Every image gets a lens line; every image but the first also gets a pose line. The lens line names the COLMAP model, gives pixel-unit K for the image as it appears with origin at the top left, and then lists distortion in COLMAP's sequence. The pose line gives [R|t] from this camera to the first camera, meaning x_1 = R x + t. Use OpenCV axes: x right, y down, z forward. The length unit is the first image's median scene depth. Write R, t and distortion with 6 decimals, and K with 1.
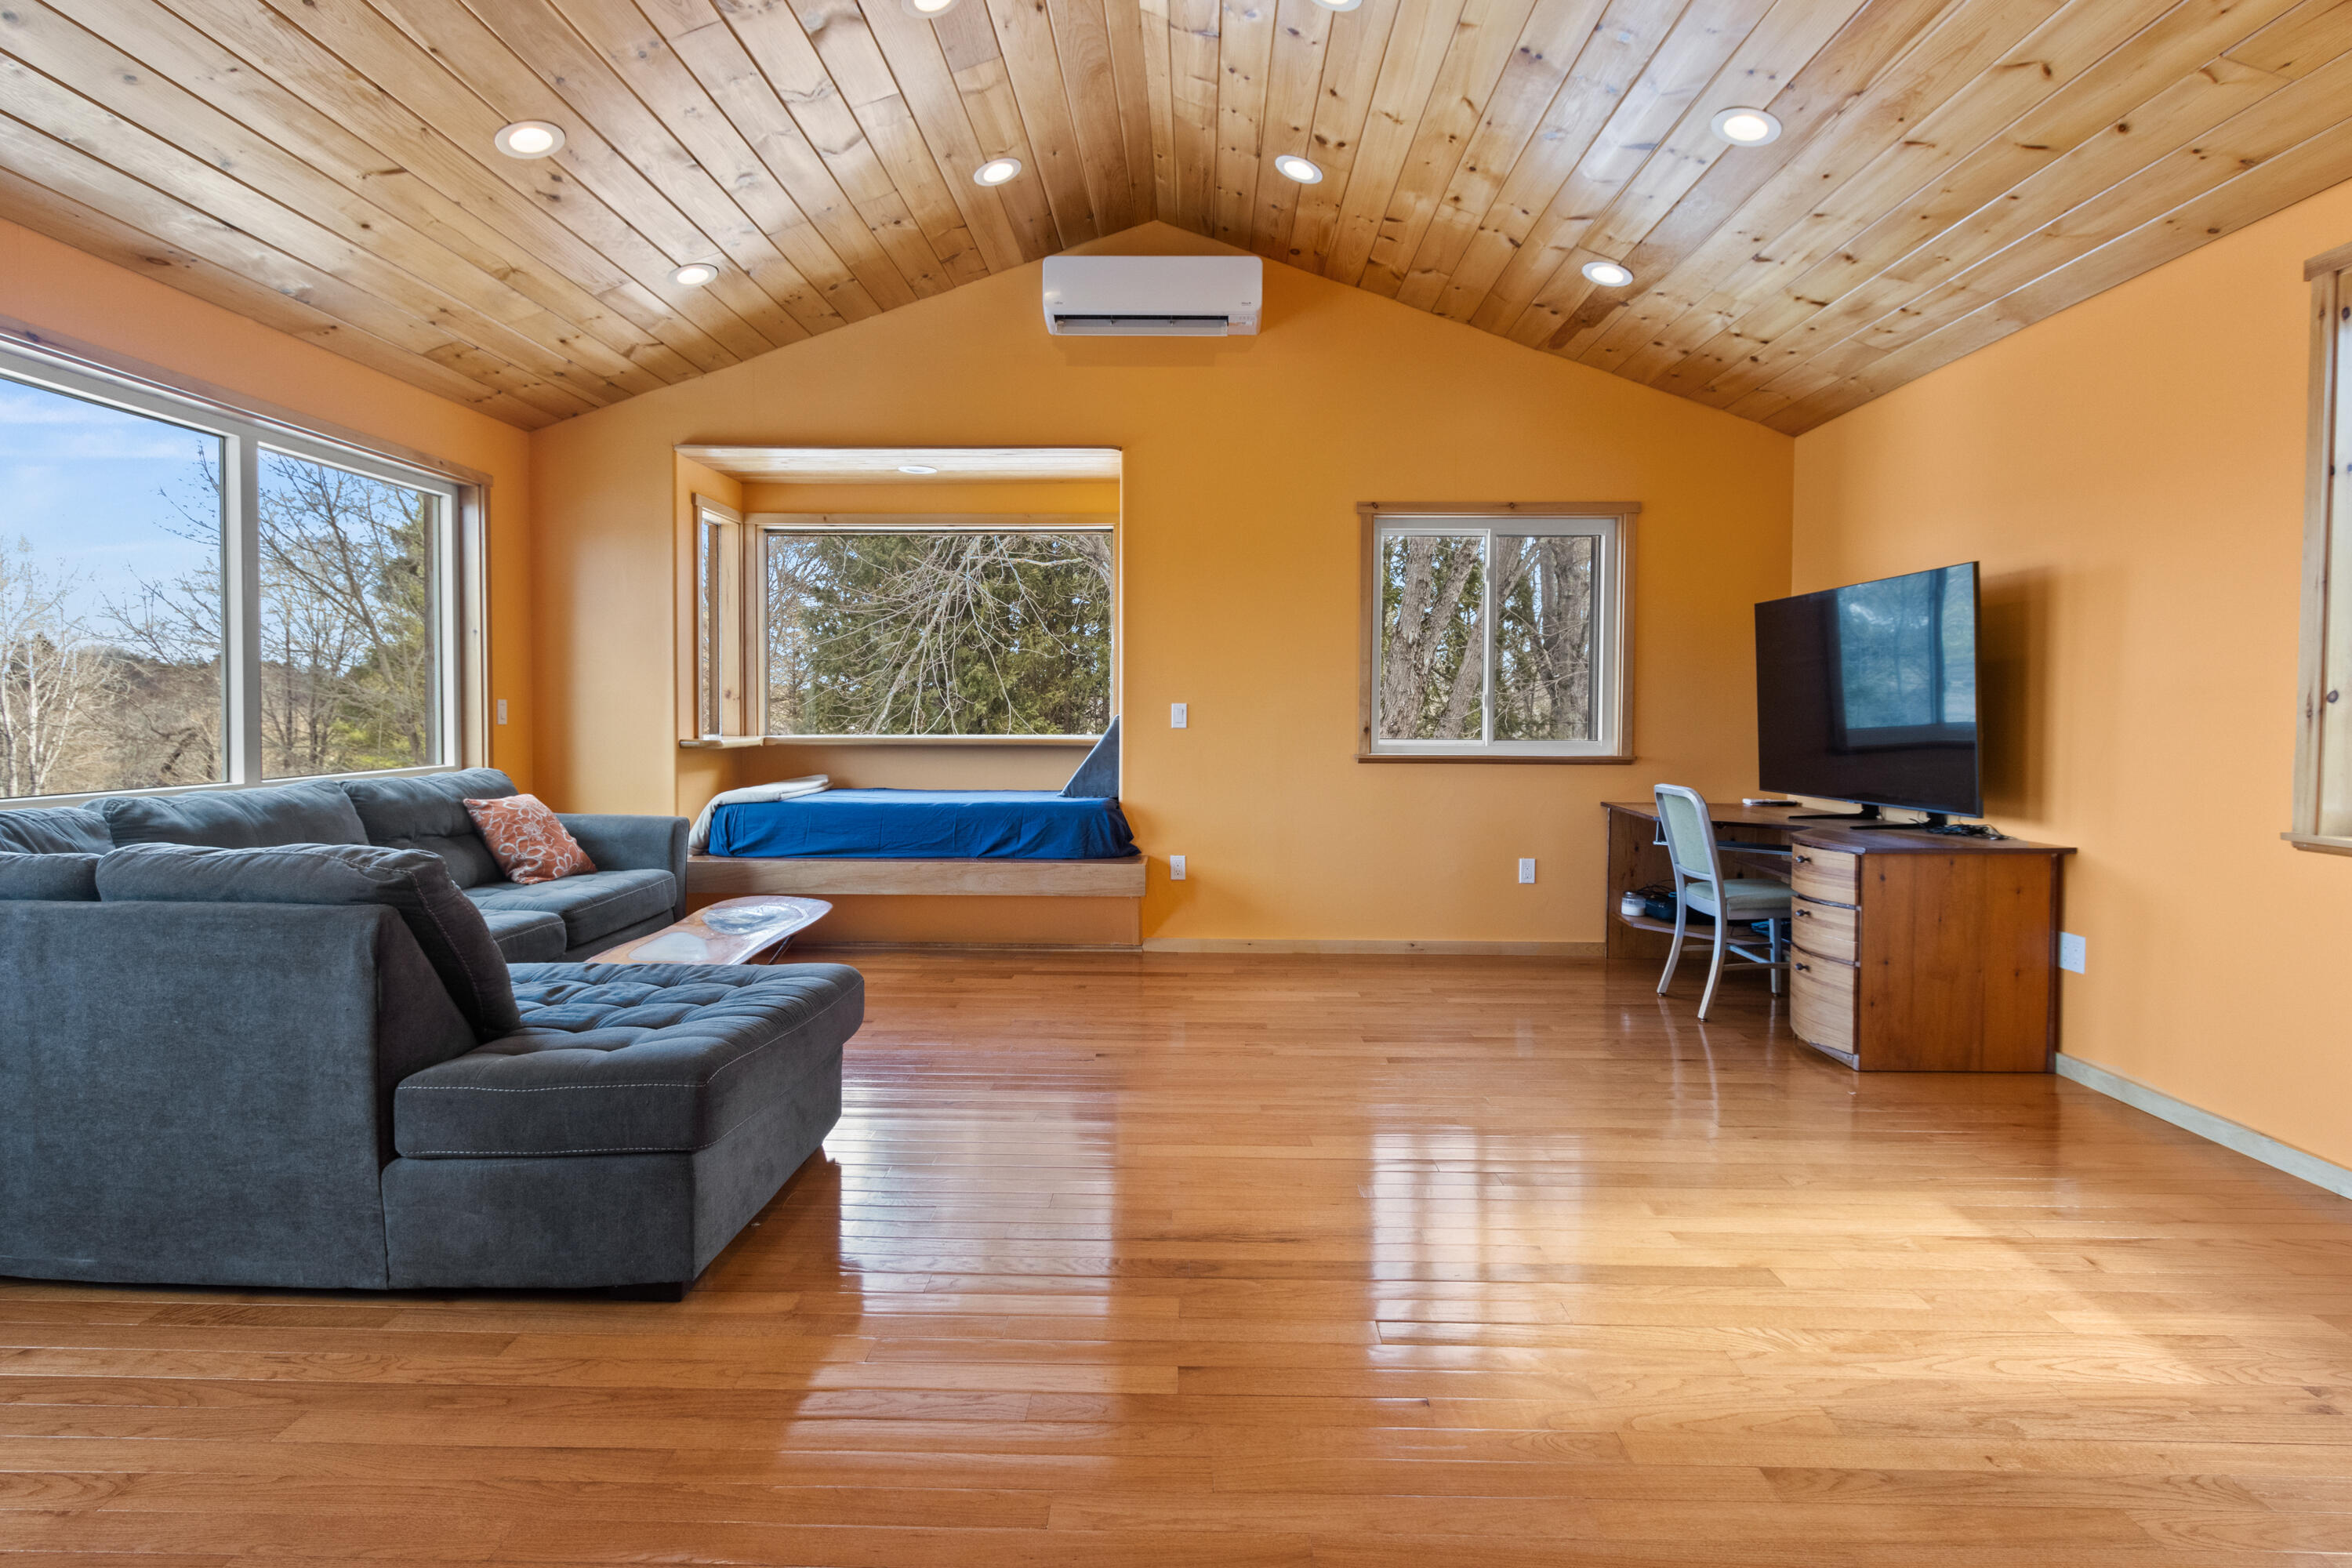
lens RADIAL K [[1214.7, 0, 1176.4], [0, 1214.7, 744.0], [0, 0, 1]] dist [0.002628, -0.000444]
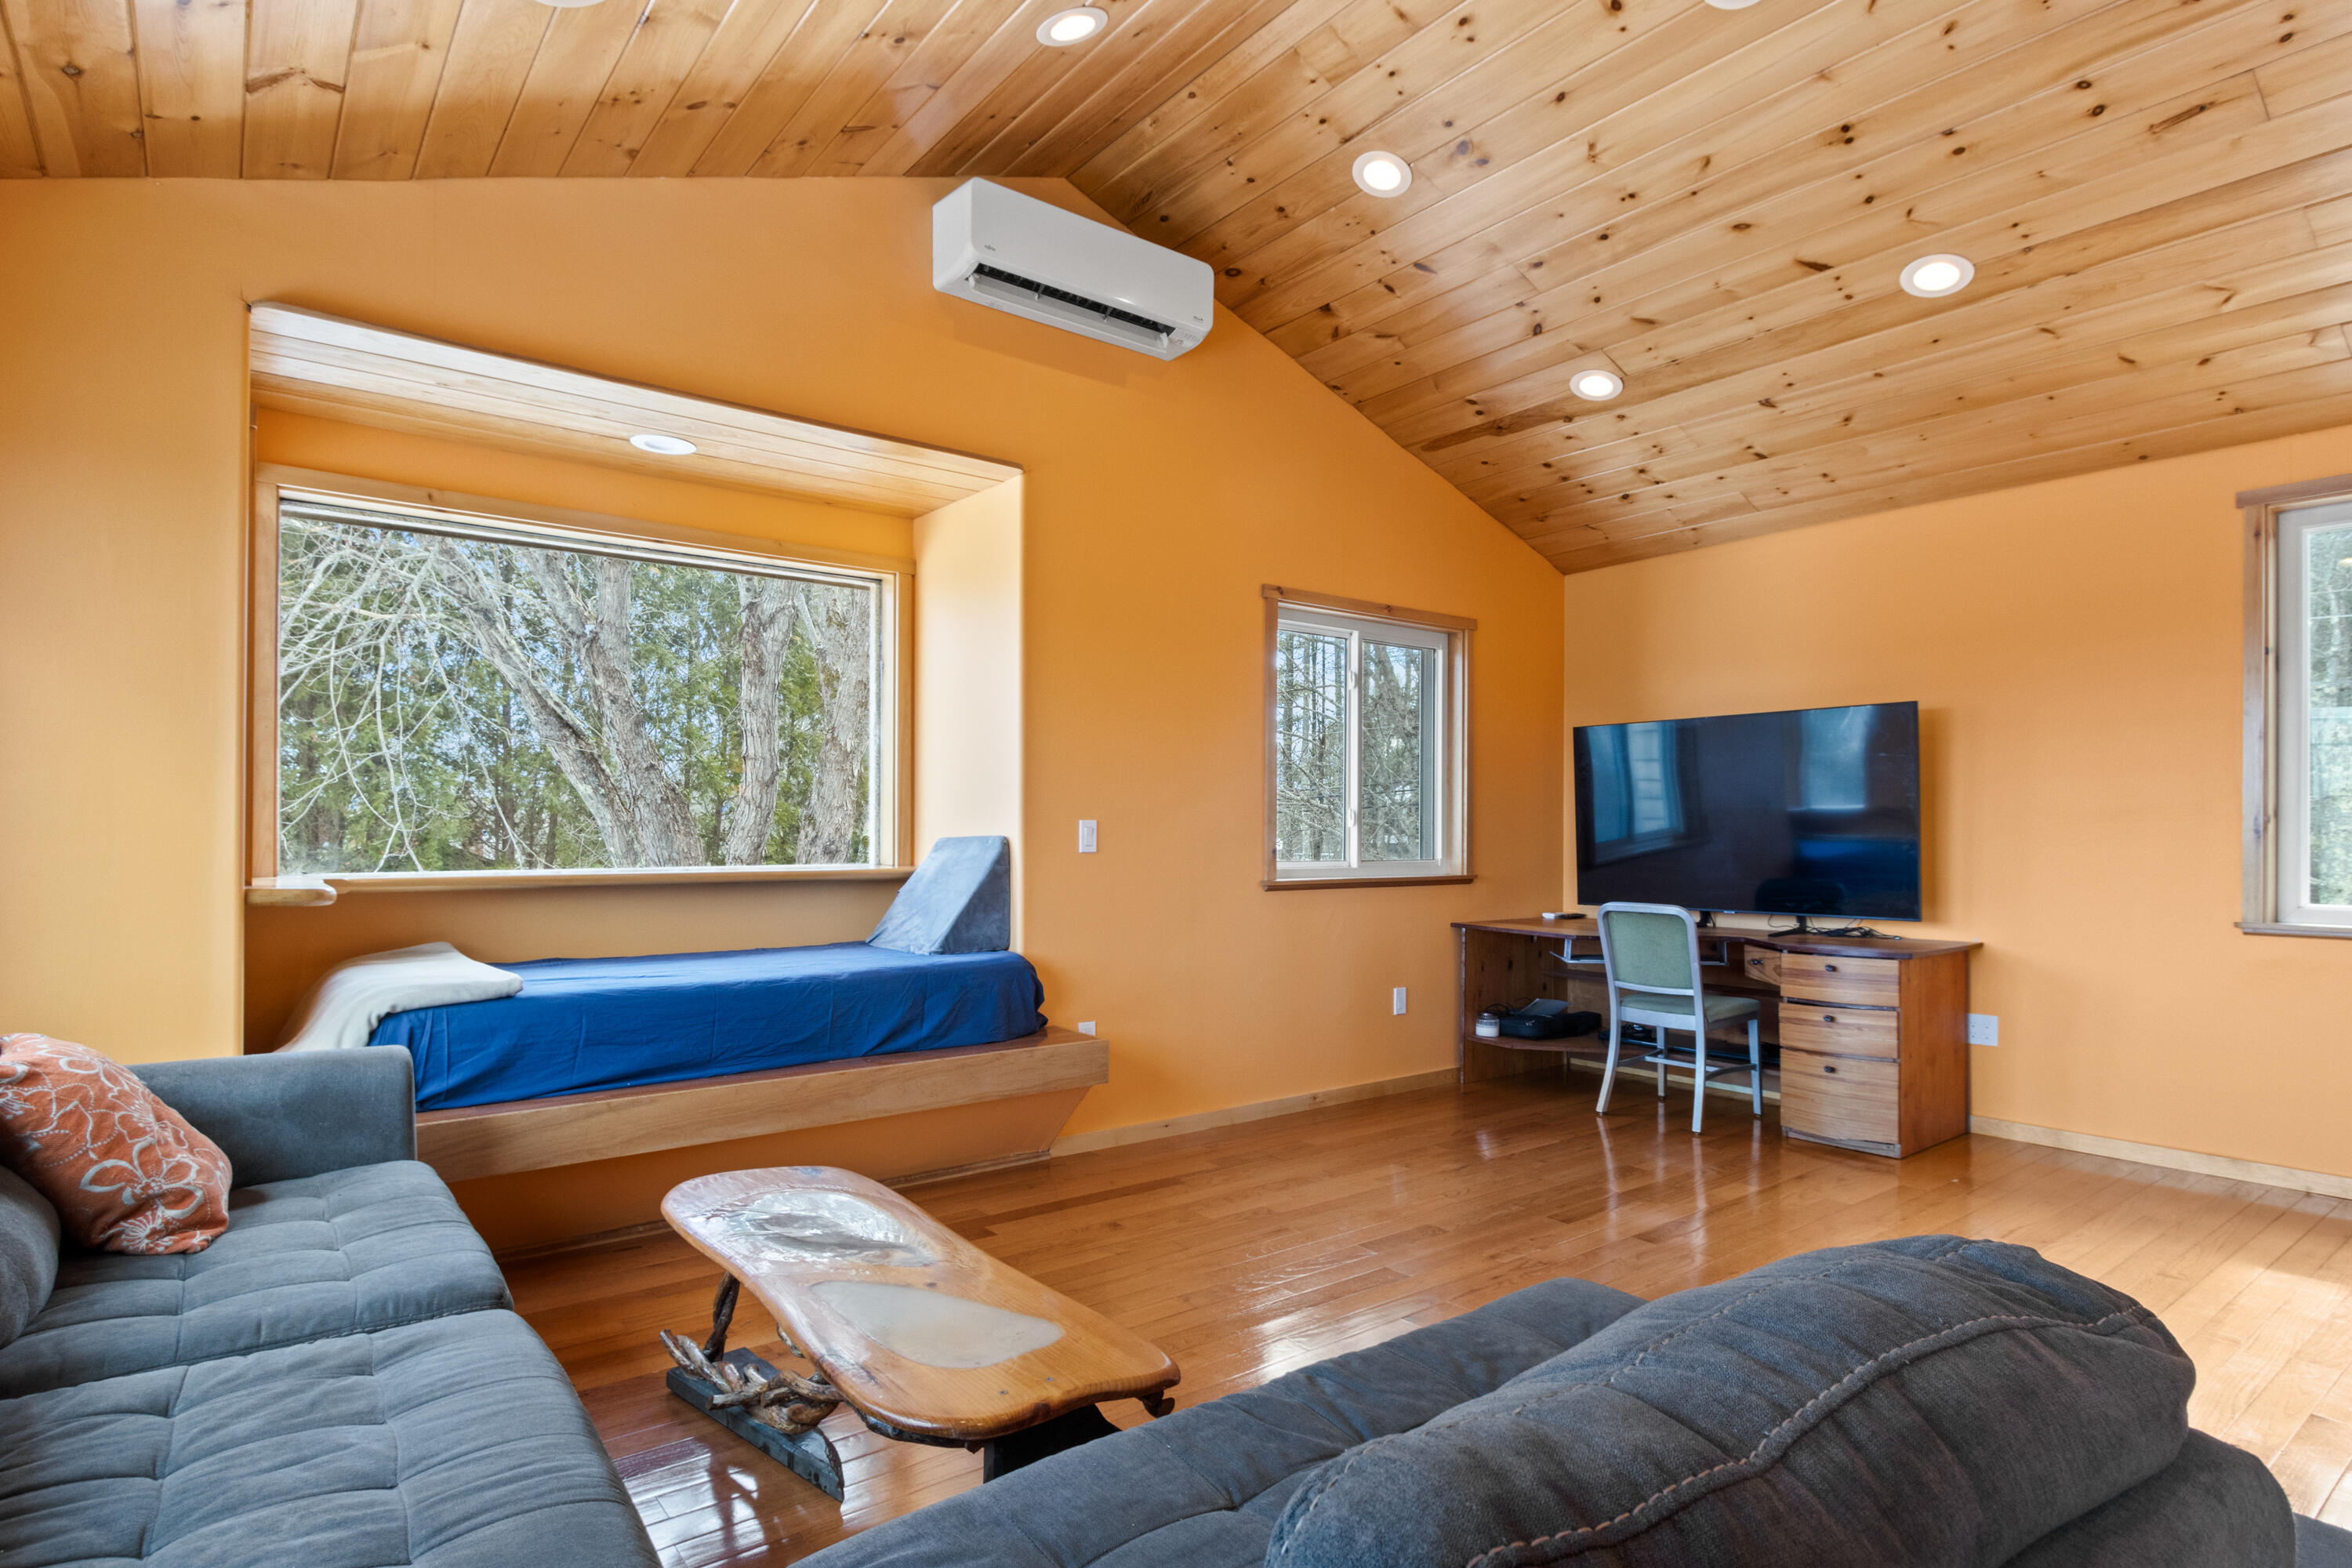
lens RADIAL K [[1226.3, 0, 1175.3], [0, 1226.3, 824.4], [0, 0, 1]] dist [-0.001132, -0.000415]
pose [[0.774097, 0.001287, 0.633066, -0.454236], [0.017492, 0.999573, -0.023420, -0.012178], [-0.632825, 0.029203, 0.773744, 0.389335]]
